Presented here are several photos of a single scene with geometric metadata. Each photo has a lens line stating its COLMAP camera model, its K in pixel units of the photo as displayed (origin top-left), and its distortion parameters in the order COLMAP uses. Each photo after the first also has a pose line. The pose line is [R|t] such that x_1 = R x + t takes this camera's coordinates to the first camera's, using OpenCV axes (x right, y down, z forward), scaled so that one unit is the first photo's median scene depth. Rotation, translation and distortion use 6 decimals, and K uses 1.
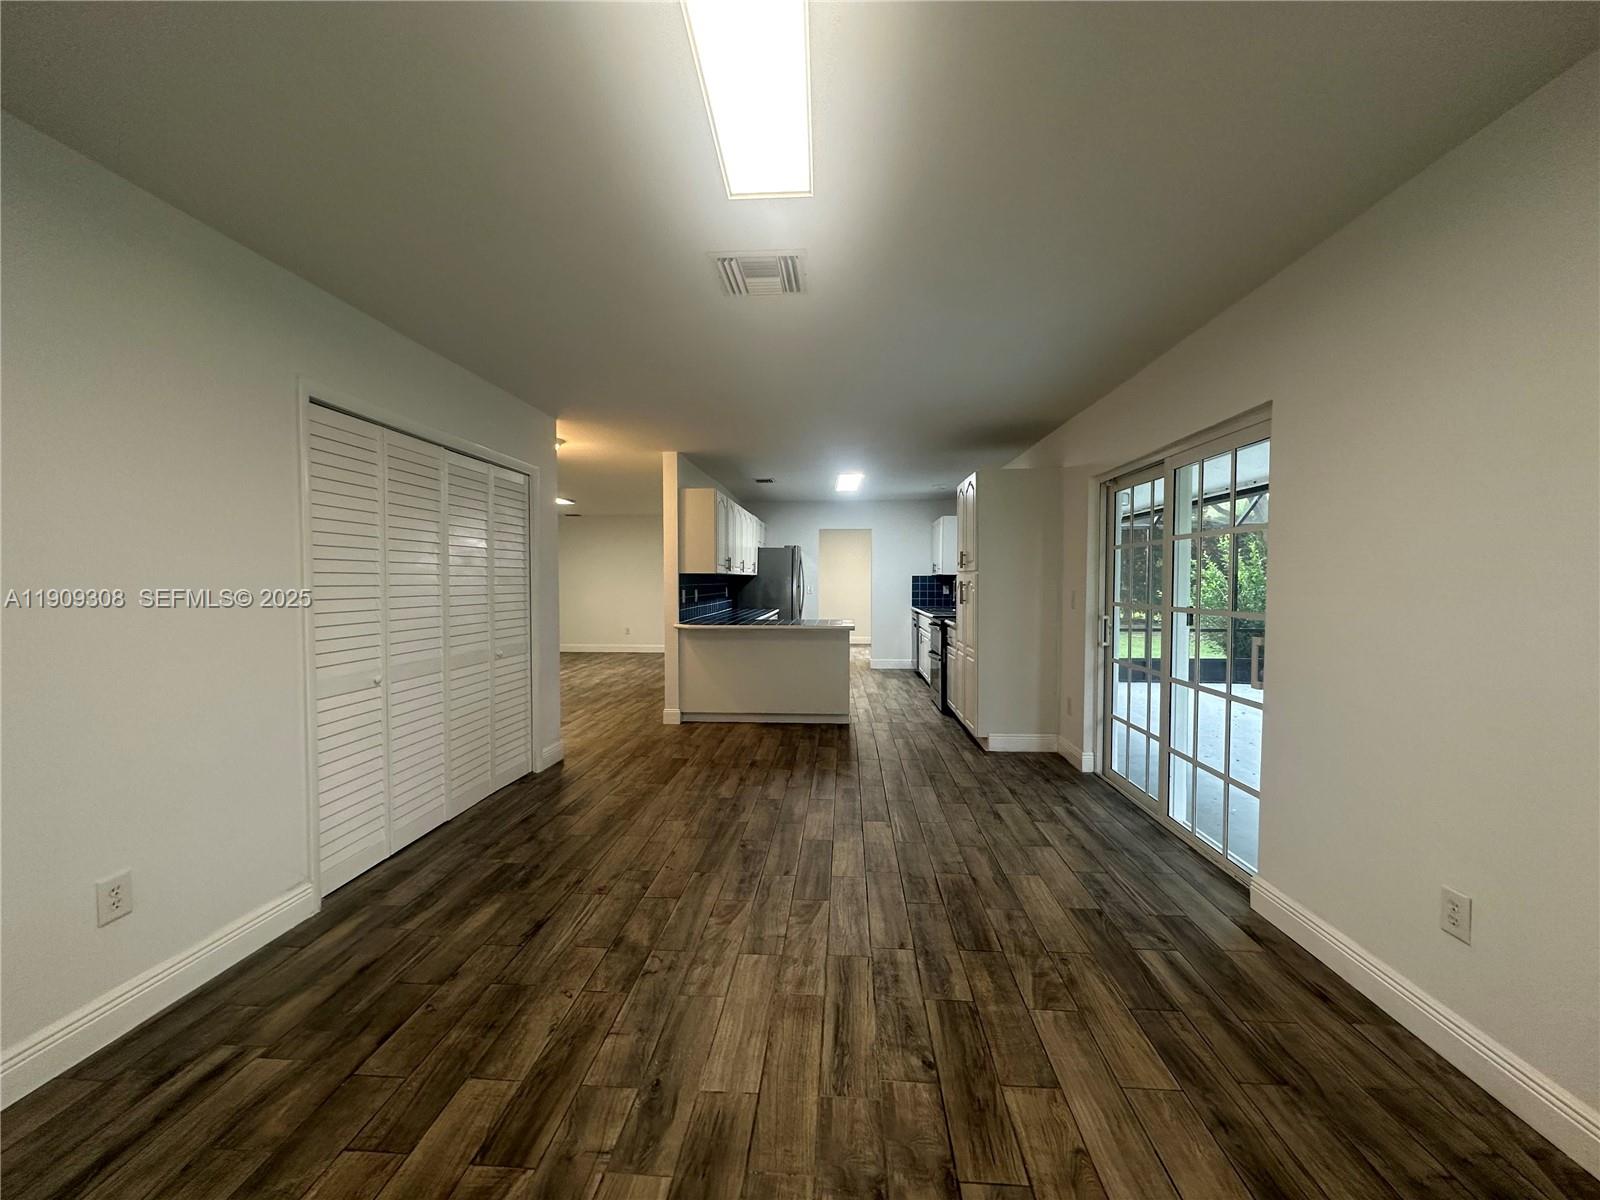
lens RADIAL K [[636.5, 0, 799.0], [0, 636.5, 601.4], [0, 0, 1]] dist [-0.003090, 0.001211]
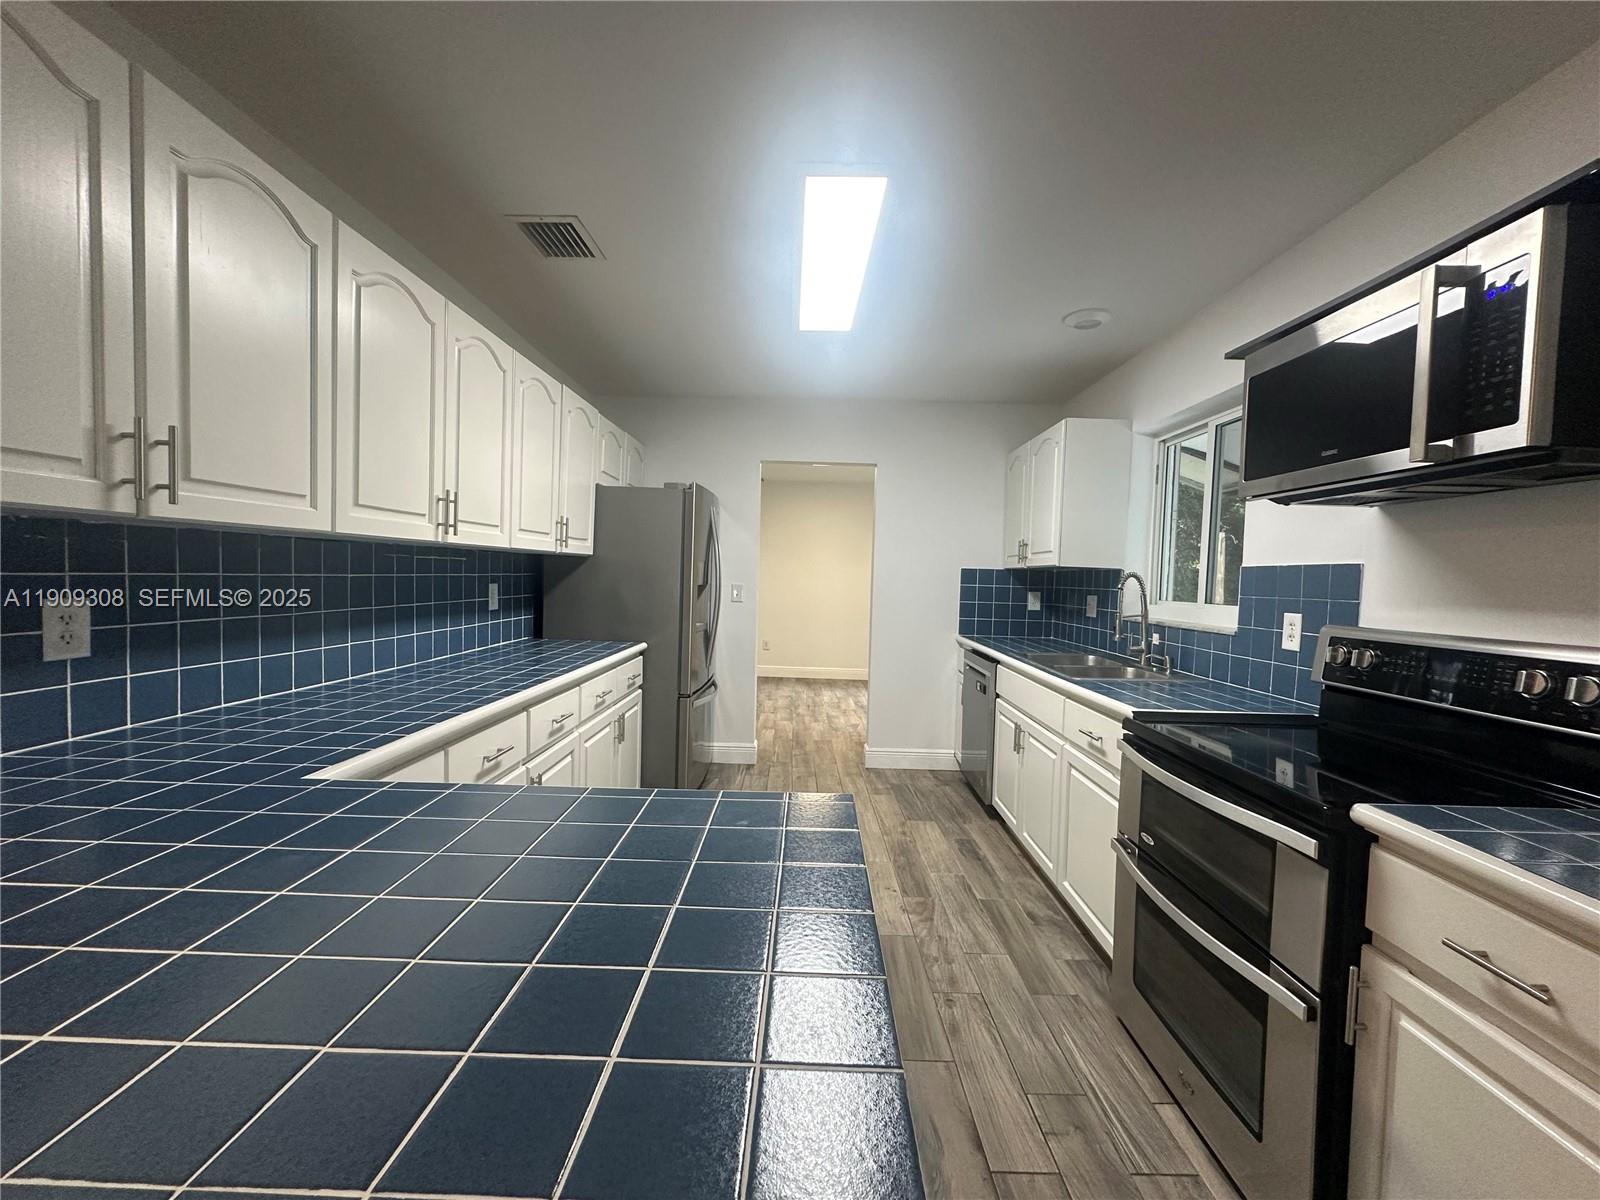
lens RADIAL K [[636.5, 0, 799.4], [0, 636.5, 600.7], [0, 0, 1]] dist [-0.003090, 0.001211]
pose [[0.998584, 0.024864, 0.047024, 0.142388], [-0.025203, 0.999660, 0.006626, -0.060535], [-0.046843, -0.007801, 0.998872, 1.926686]]
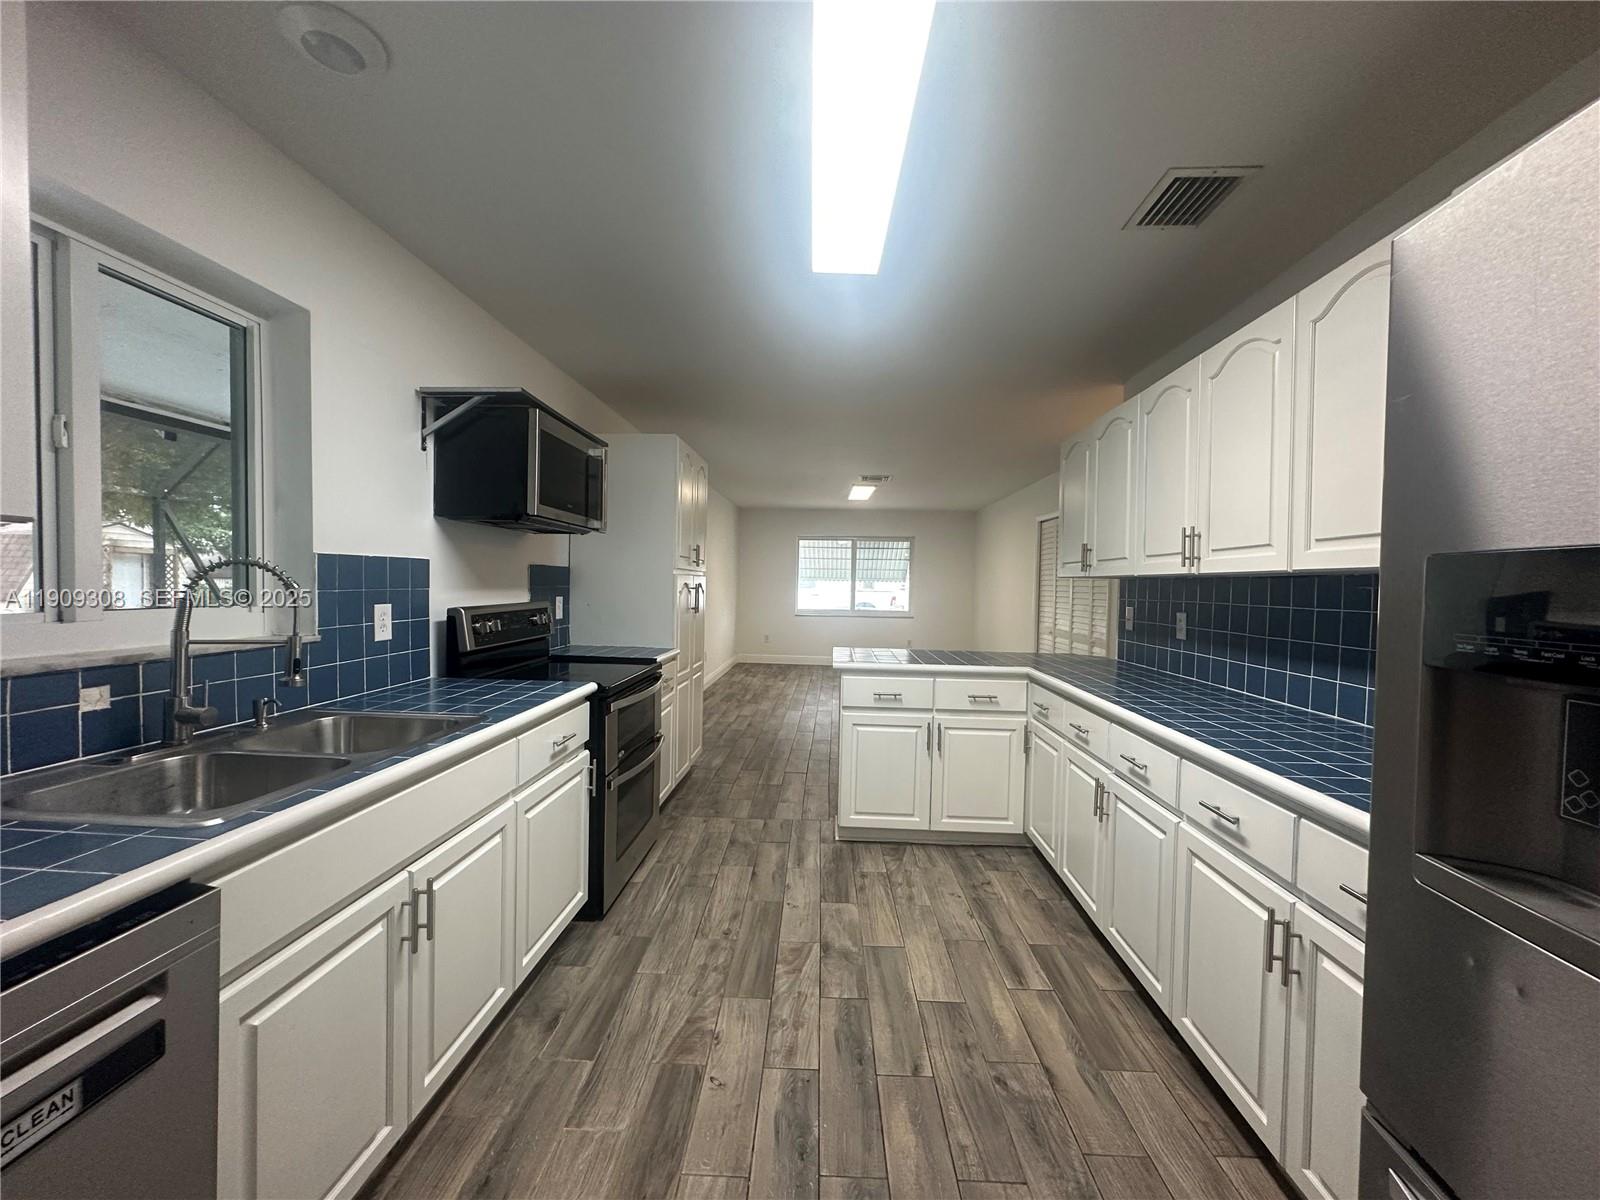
lens RADIAL K [[636.5, 0, 799.6], [0, 636.5, 600.0], [0, 0, 1]] dist [-0.003090, 0.001211]
pose [[-0.999729, -0.019323, -0.013003, 0.280591], [-0.020080, 0.997945, 0.060855, -0.120308], [0.011800, 0.061099, -0.998062, 3.519484]]
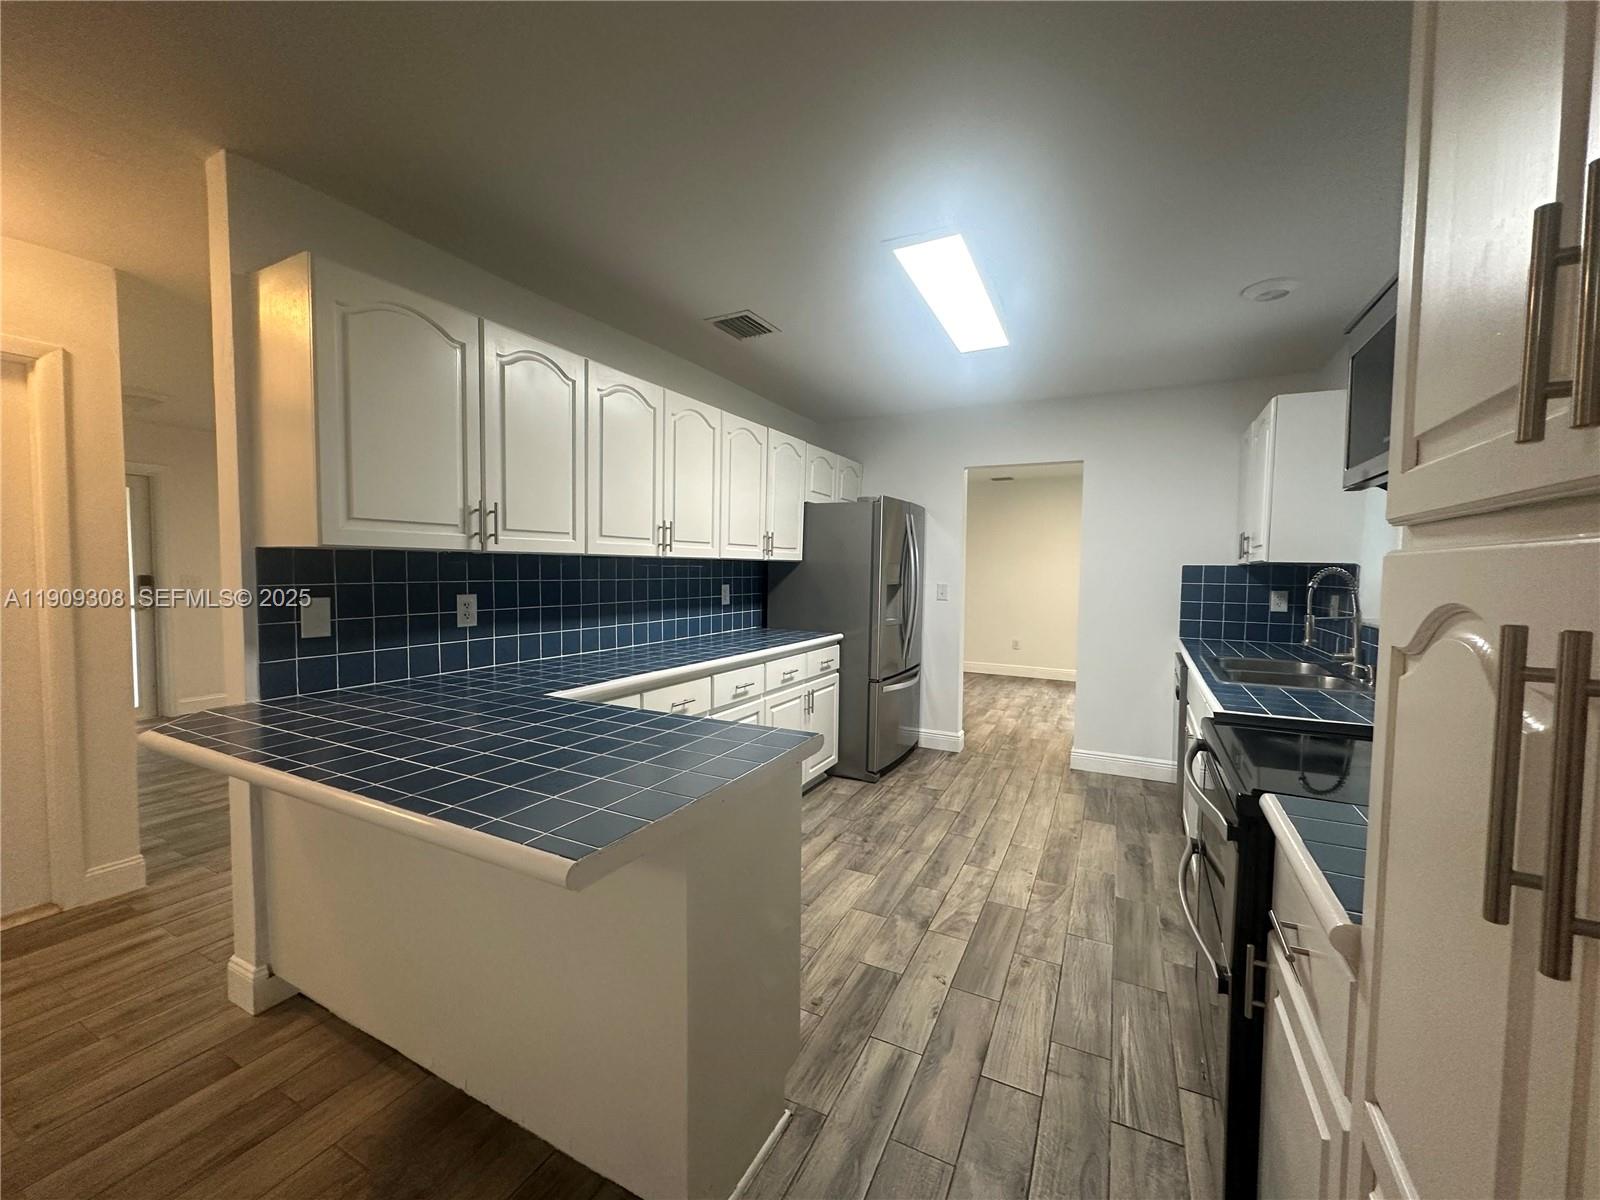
lens RADIAL K [[636.5, 0, 801.9], [0, 636.5, 601.0], [0, 0, 1]] dist [-0.003090, 0.001211]
pose [[0.914042, 0.031860, -0.404366, 0.415278], [-0.025715, 0.999457, 0.020621, -0.066635], [0.404803, -0.008450, 0.914365, 1.797354]]
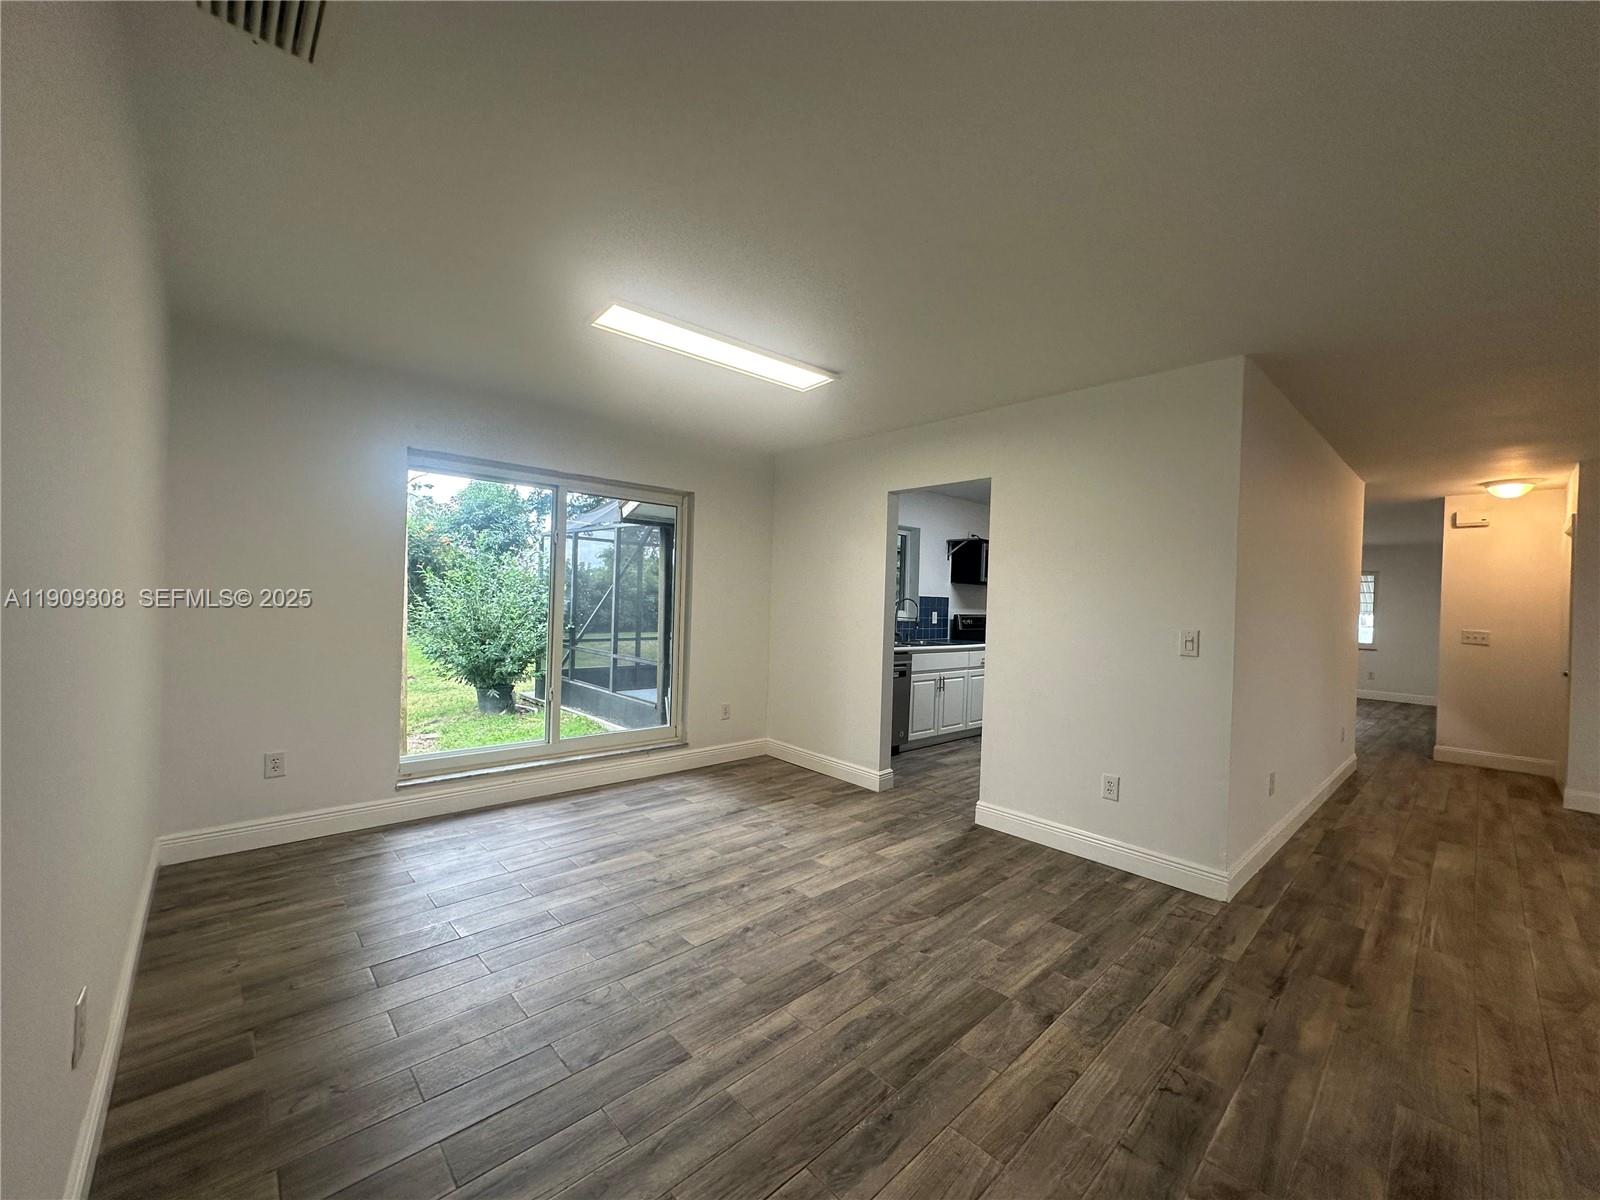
lens RADIAL K [[636.5, 0, 803.9], [0, 636.5, 601.0], [0, 0, 1]] dist [-0.003090, 0.001211]
pose [[-0.726281, -0.025872, 0.686911, -0.570484], [-0.010599, 0.999594, 0.026443, -0.160964], [-0.687316, 0.011924, -0.726260, 4.921233]]
